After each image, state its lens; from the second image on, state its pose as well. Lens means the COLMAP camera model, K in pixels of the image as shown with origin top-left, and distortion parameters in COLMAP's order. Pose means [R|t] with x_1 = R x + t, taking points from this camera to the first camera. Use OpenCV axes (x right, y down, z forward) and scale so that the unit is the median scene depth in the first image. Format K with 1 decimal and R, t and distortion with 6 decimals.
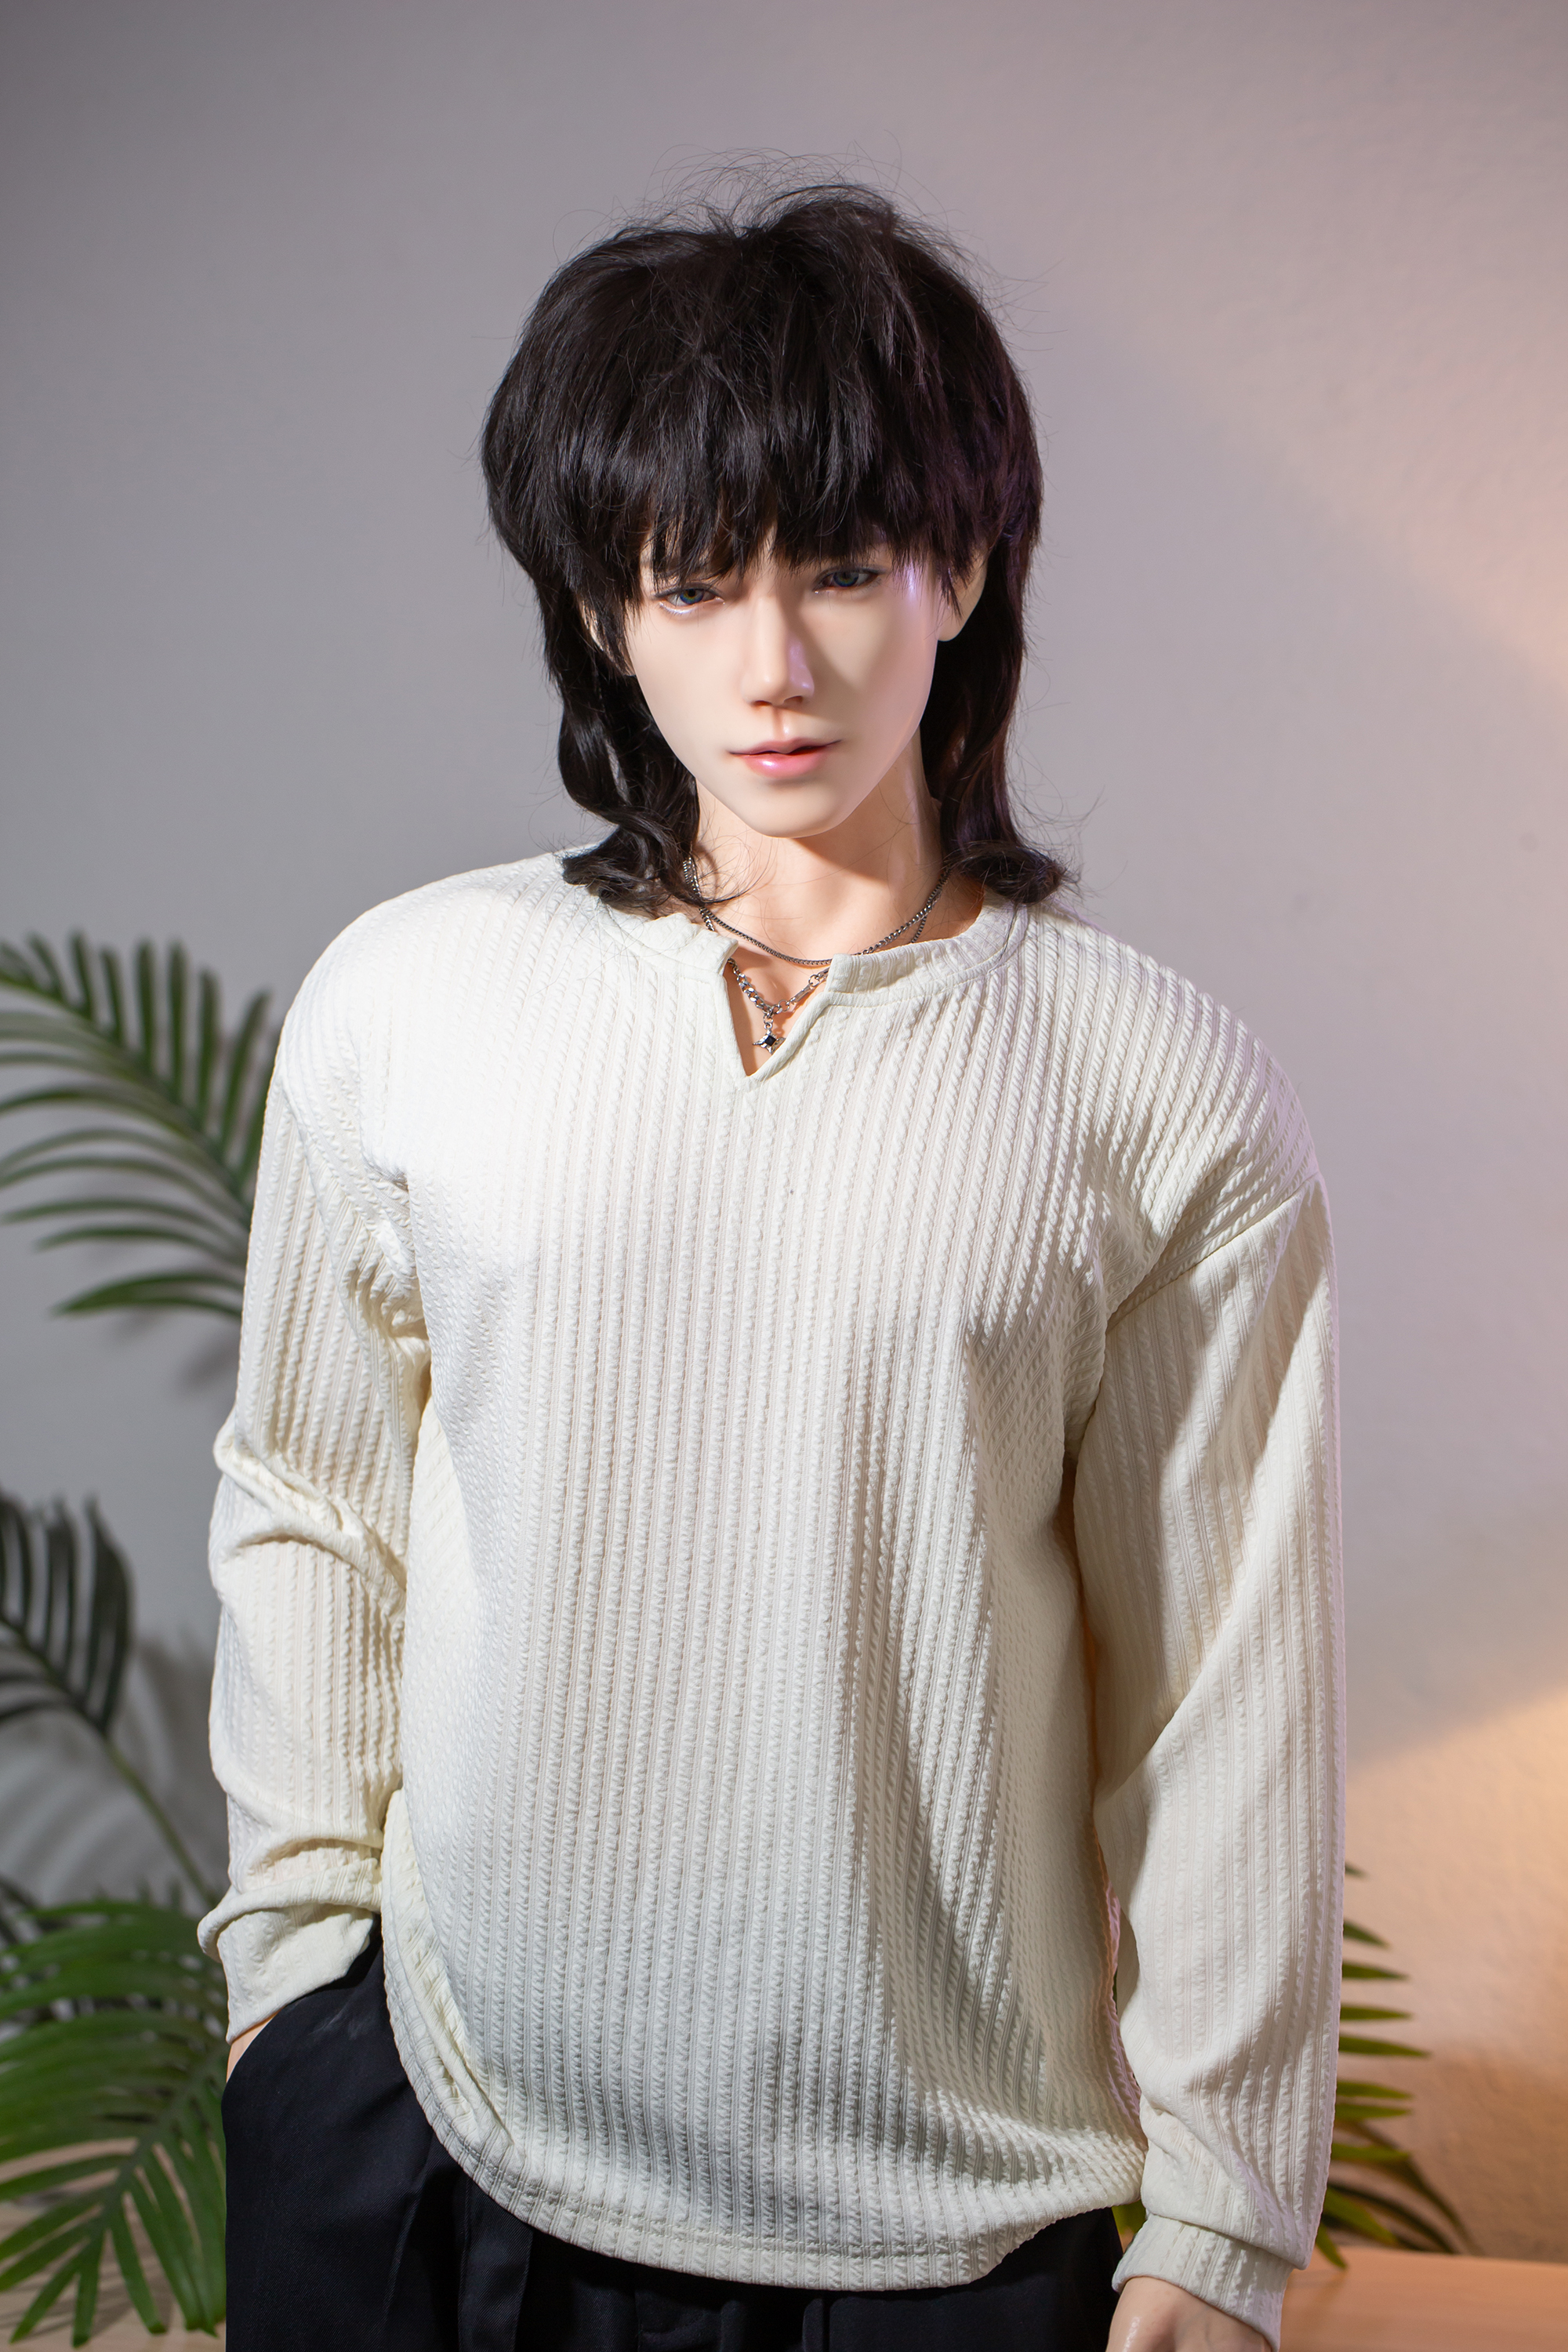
lens RADIAL K [[6884.1, 0, 781.0], [0, 6884.1, 1113.2], [0, 0, 1]] dist [0.007557, 1.003609]
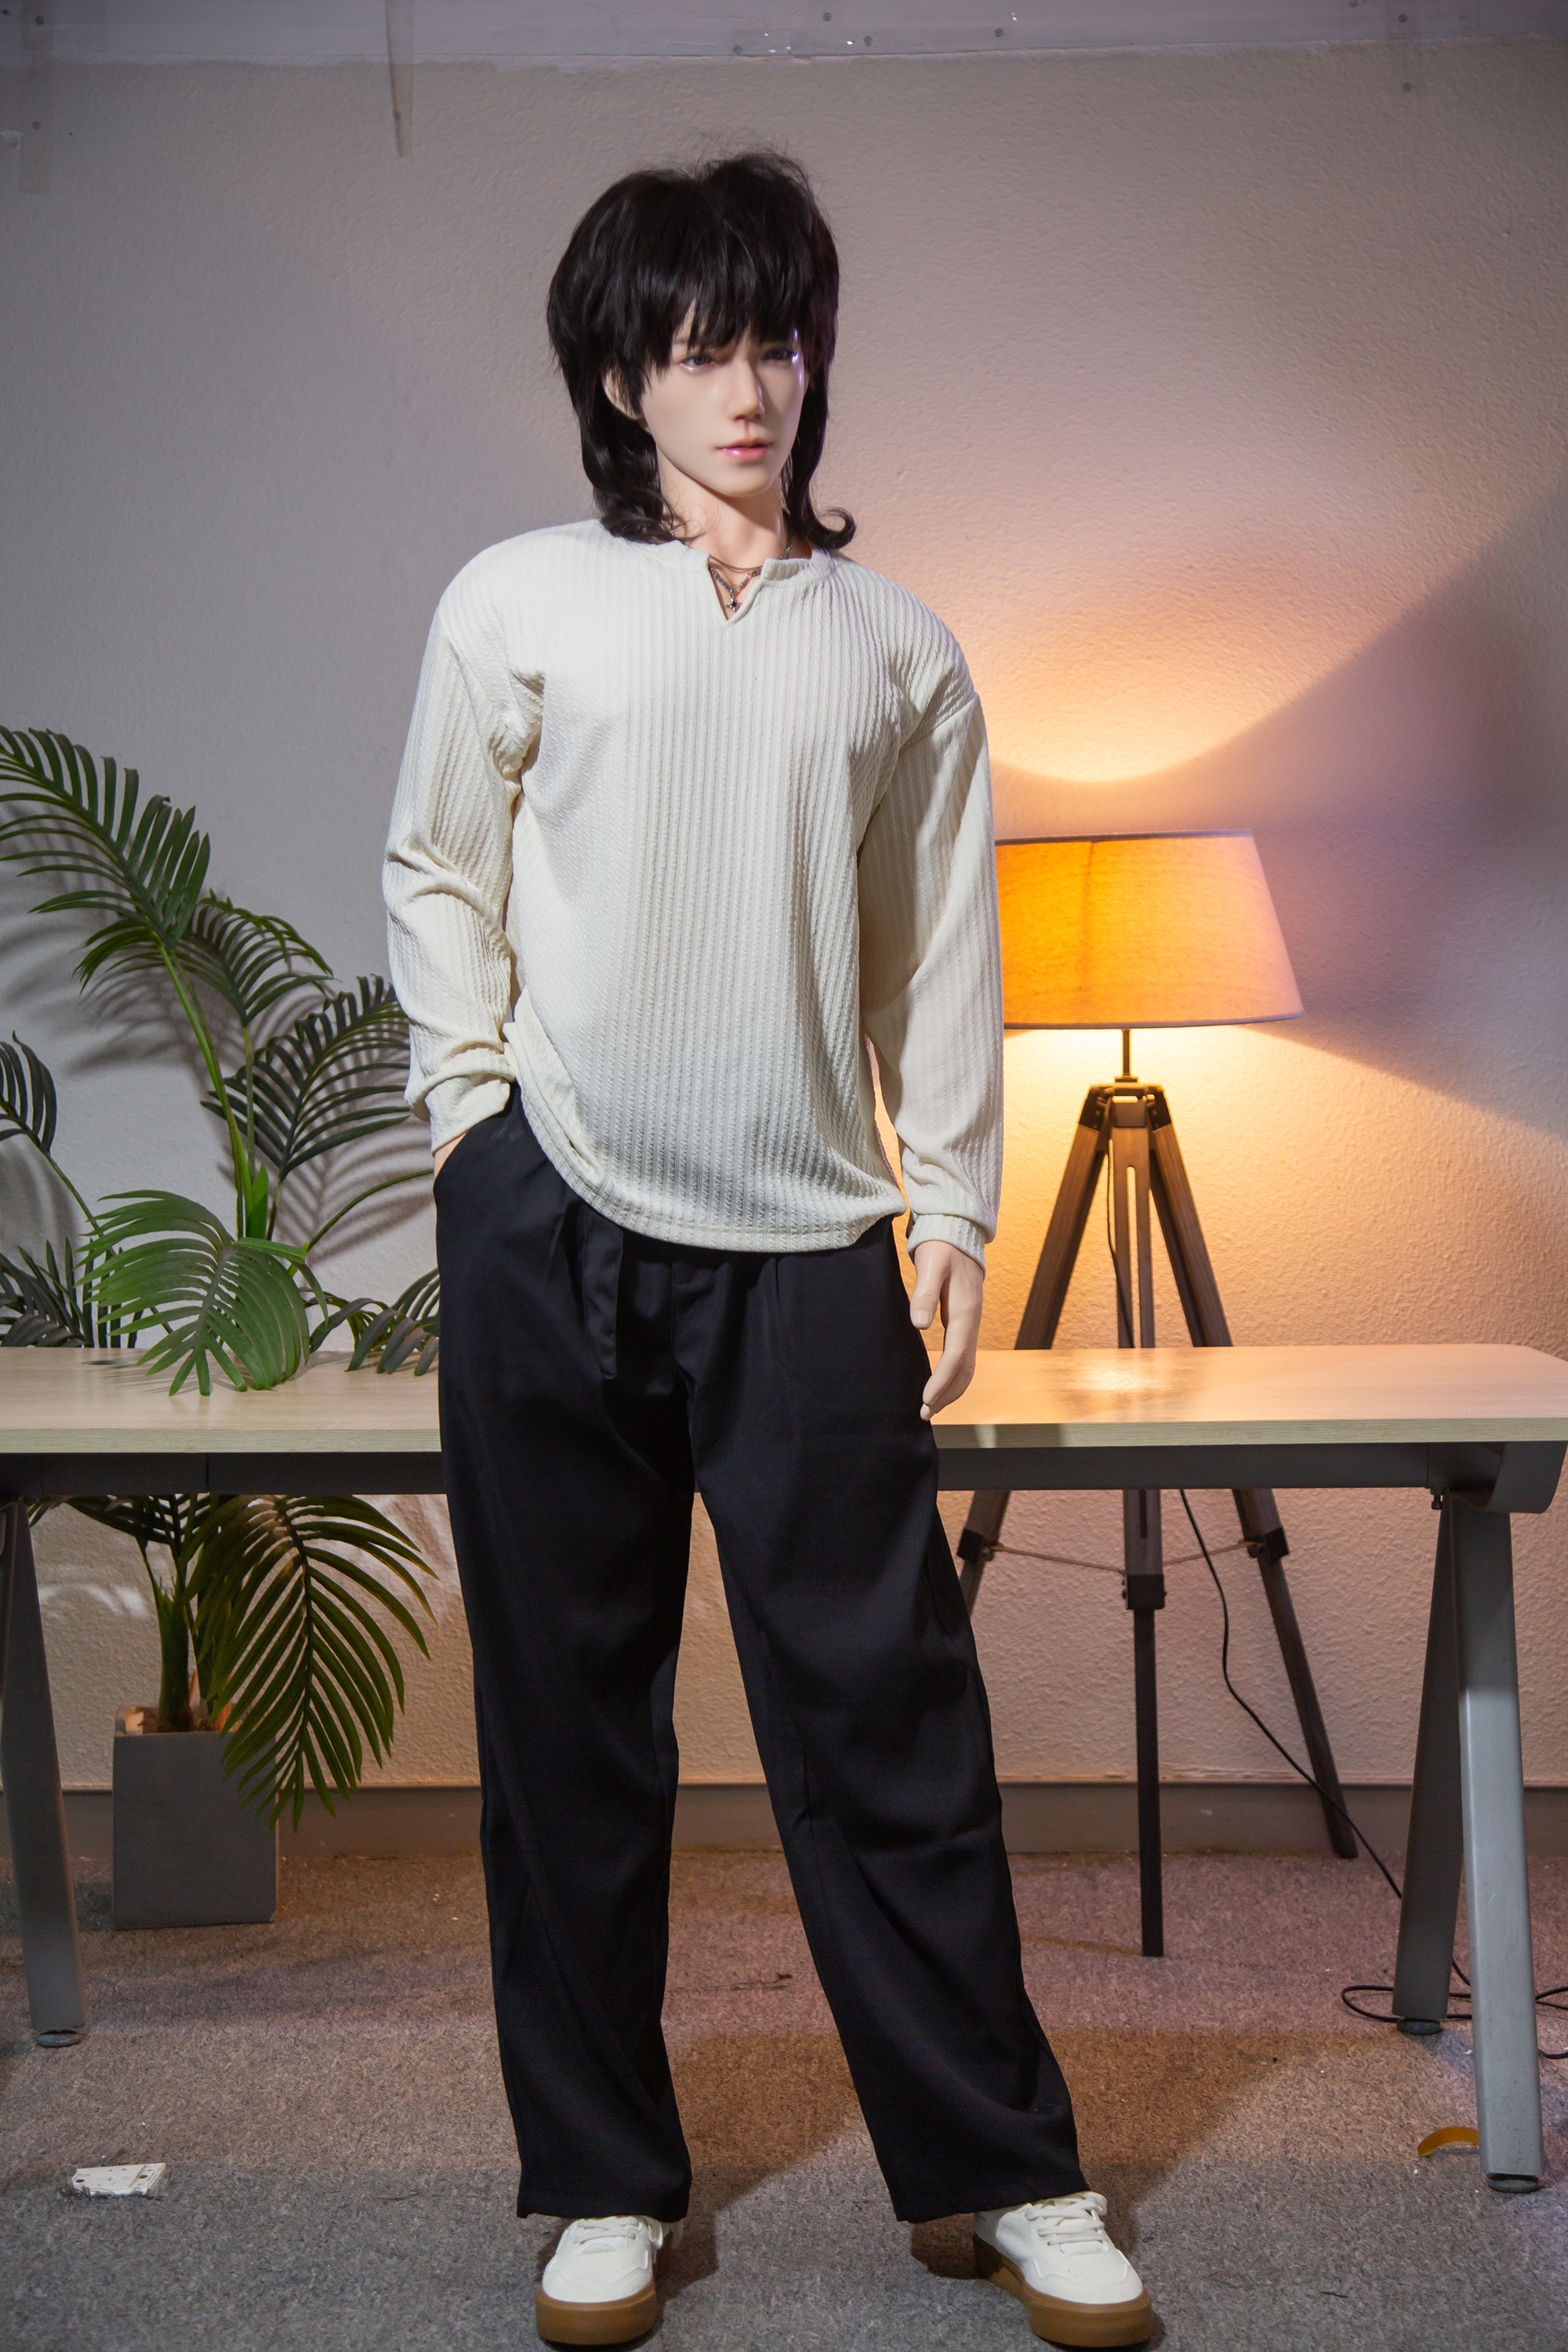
lens RADIAL K [[3464.3, 0, 784.0], [0, 3464.3, 1176.0], [0, 0, 1]] dist [0.196767, -0.089754]
pose [[0.946034, -0.023903, 0.323186, -0.307804], [0.027573, 0.999597, -0.006780, 0.156732], [-0.322893, 0.015325, 0.946311, 0.077472]]
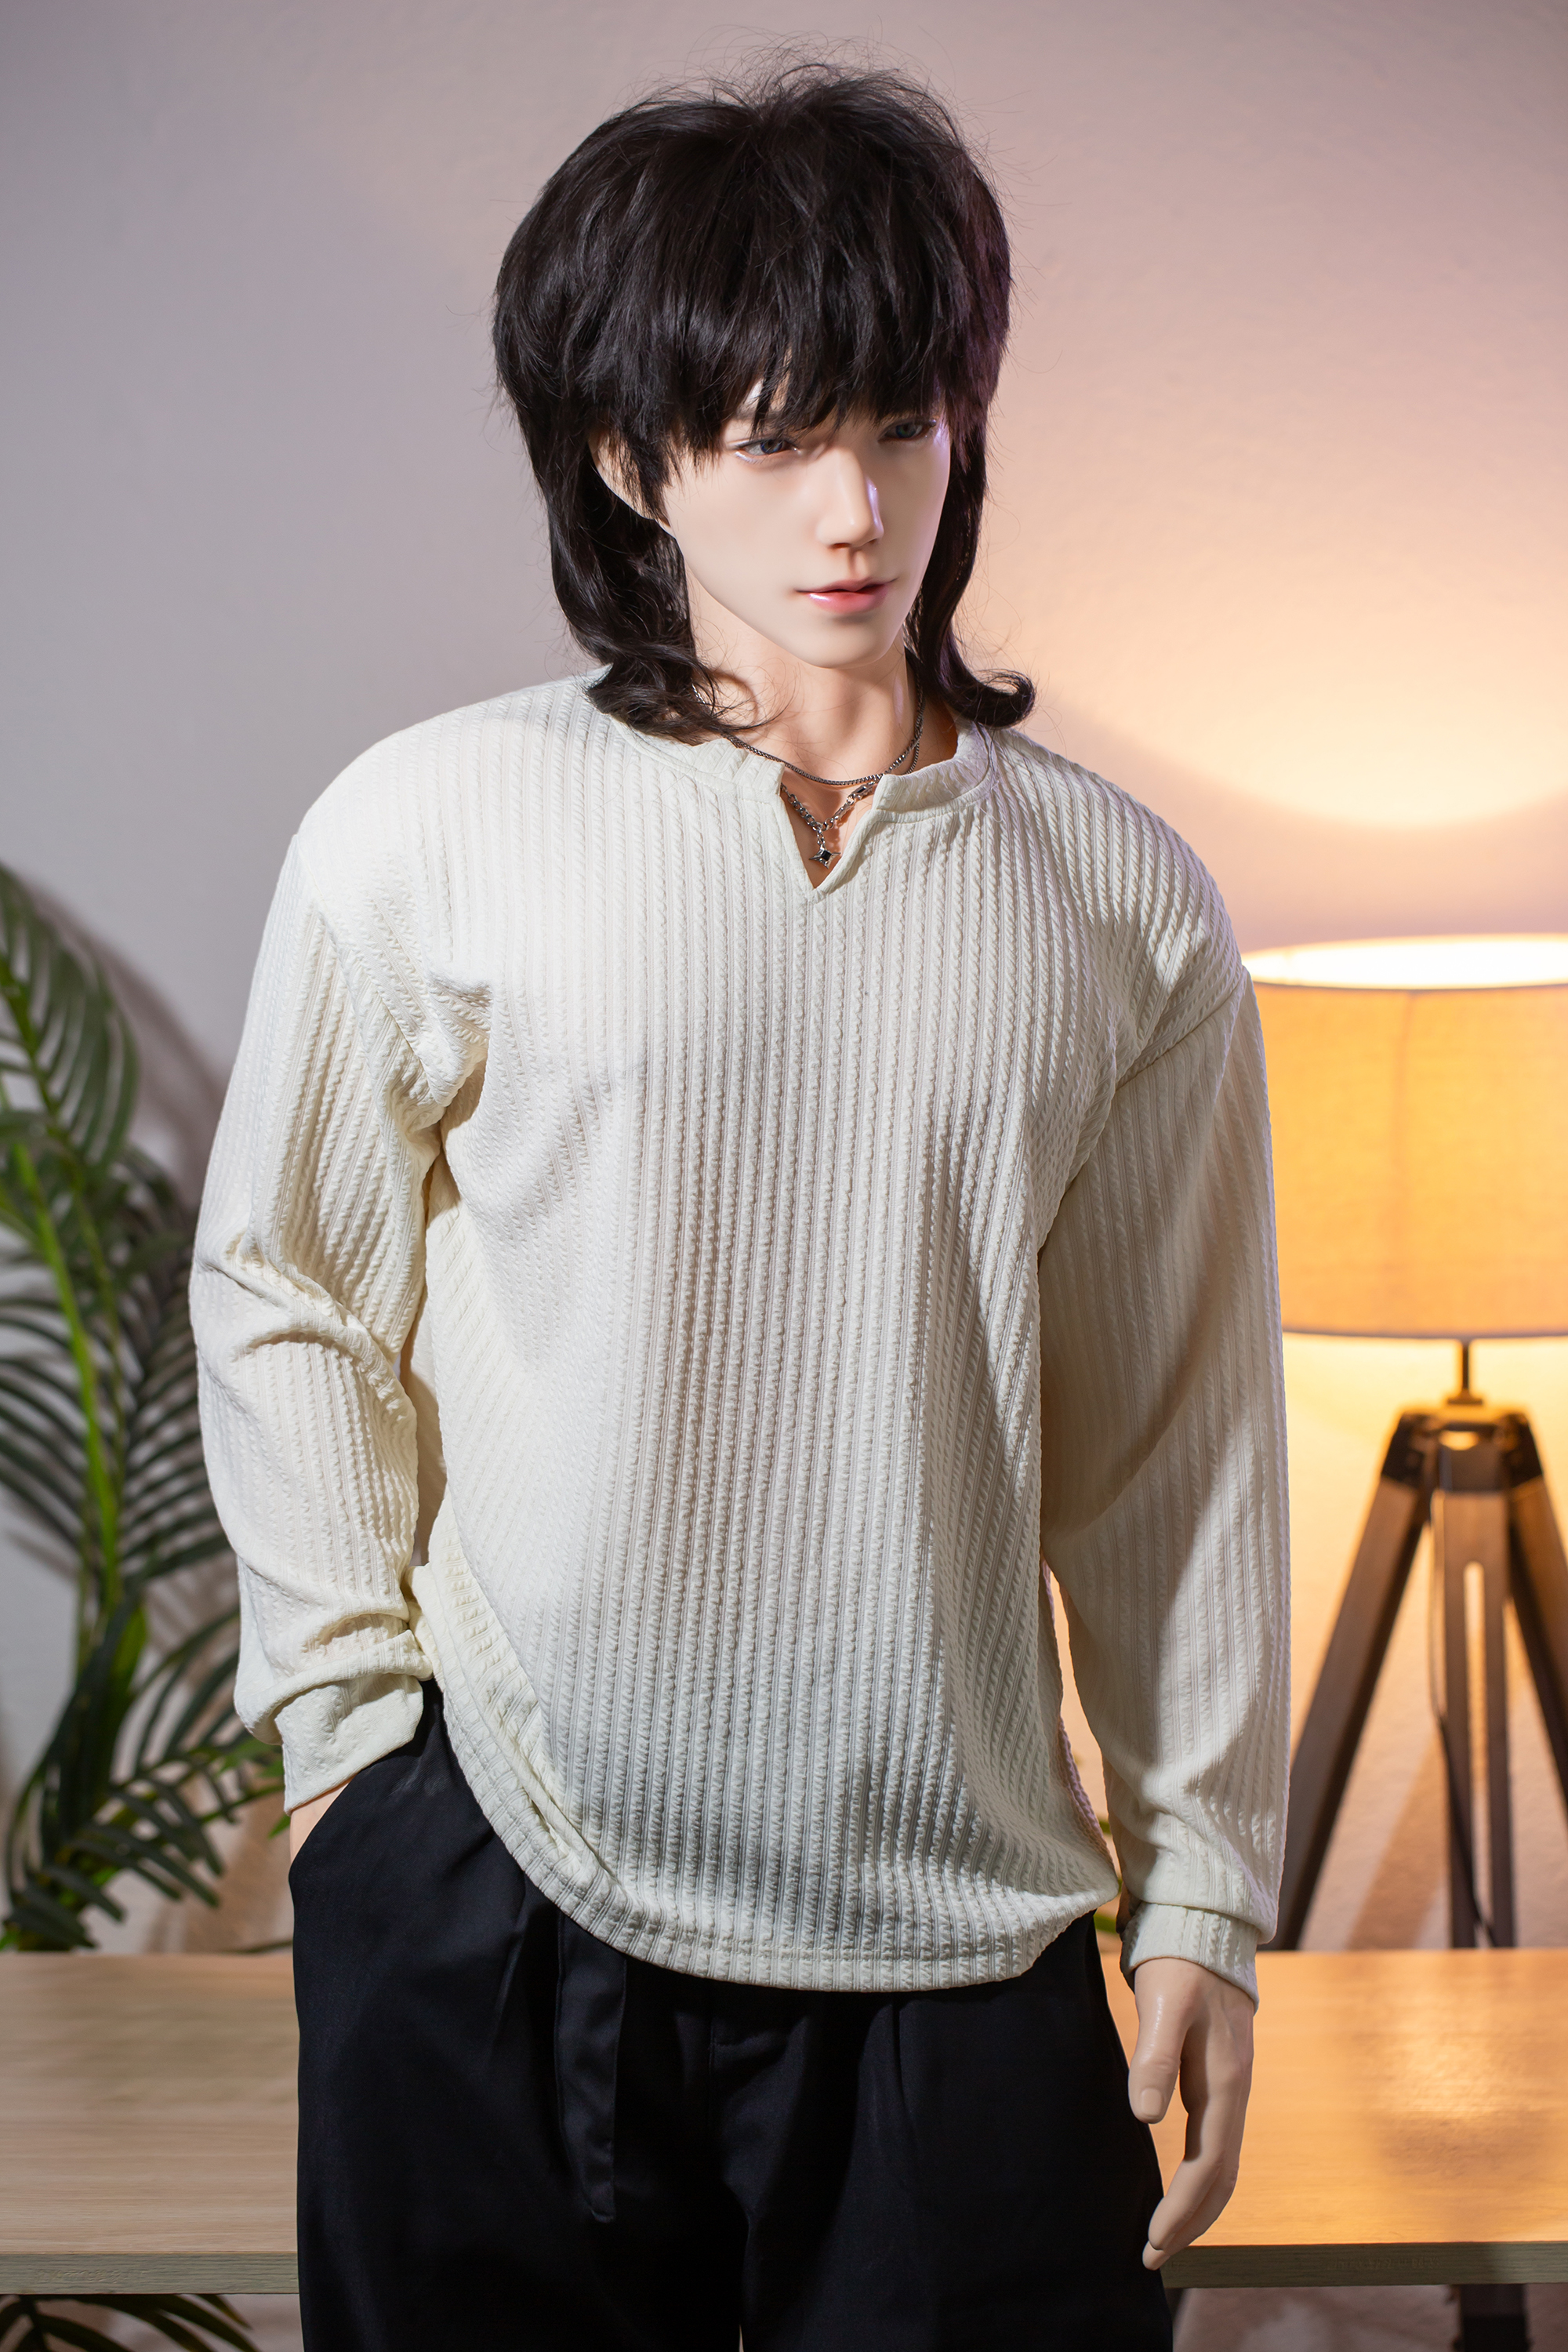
lens RADIAL K [[6884.1, 0, 781.0], [0, 6884.1, 1113.2], [0, 0, 1]] dist [0.007557, 1.003609]
pose [[0.940410, -0.033399, 0.338400, -0.379628], [0.024053, 0.999206, 0.031777, -0.004607], [-0.339192, -0.021744, 0.940466, -0.022719]]
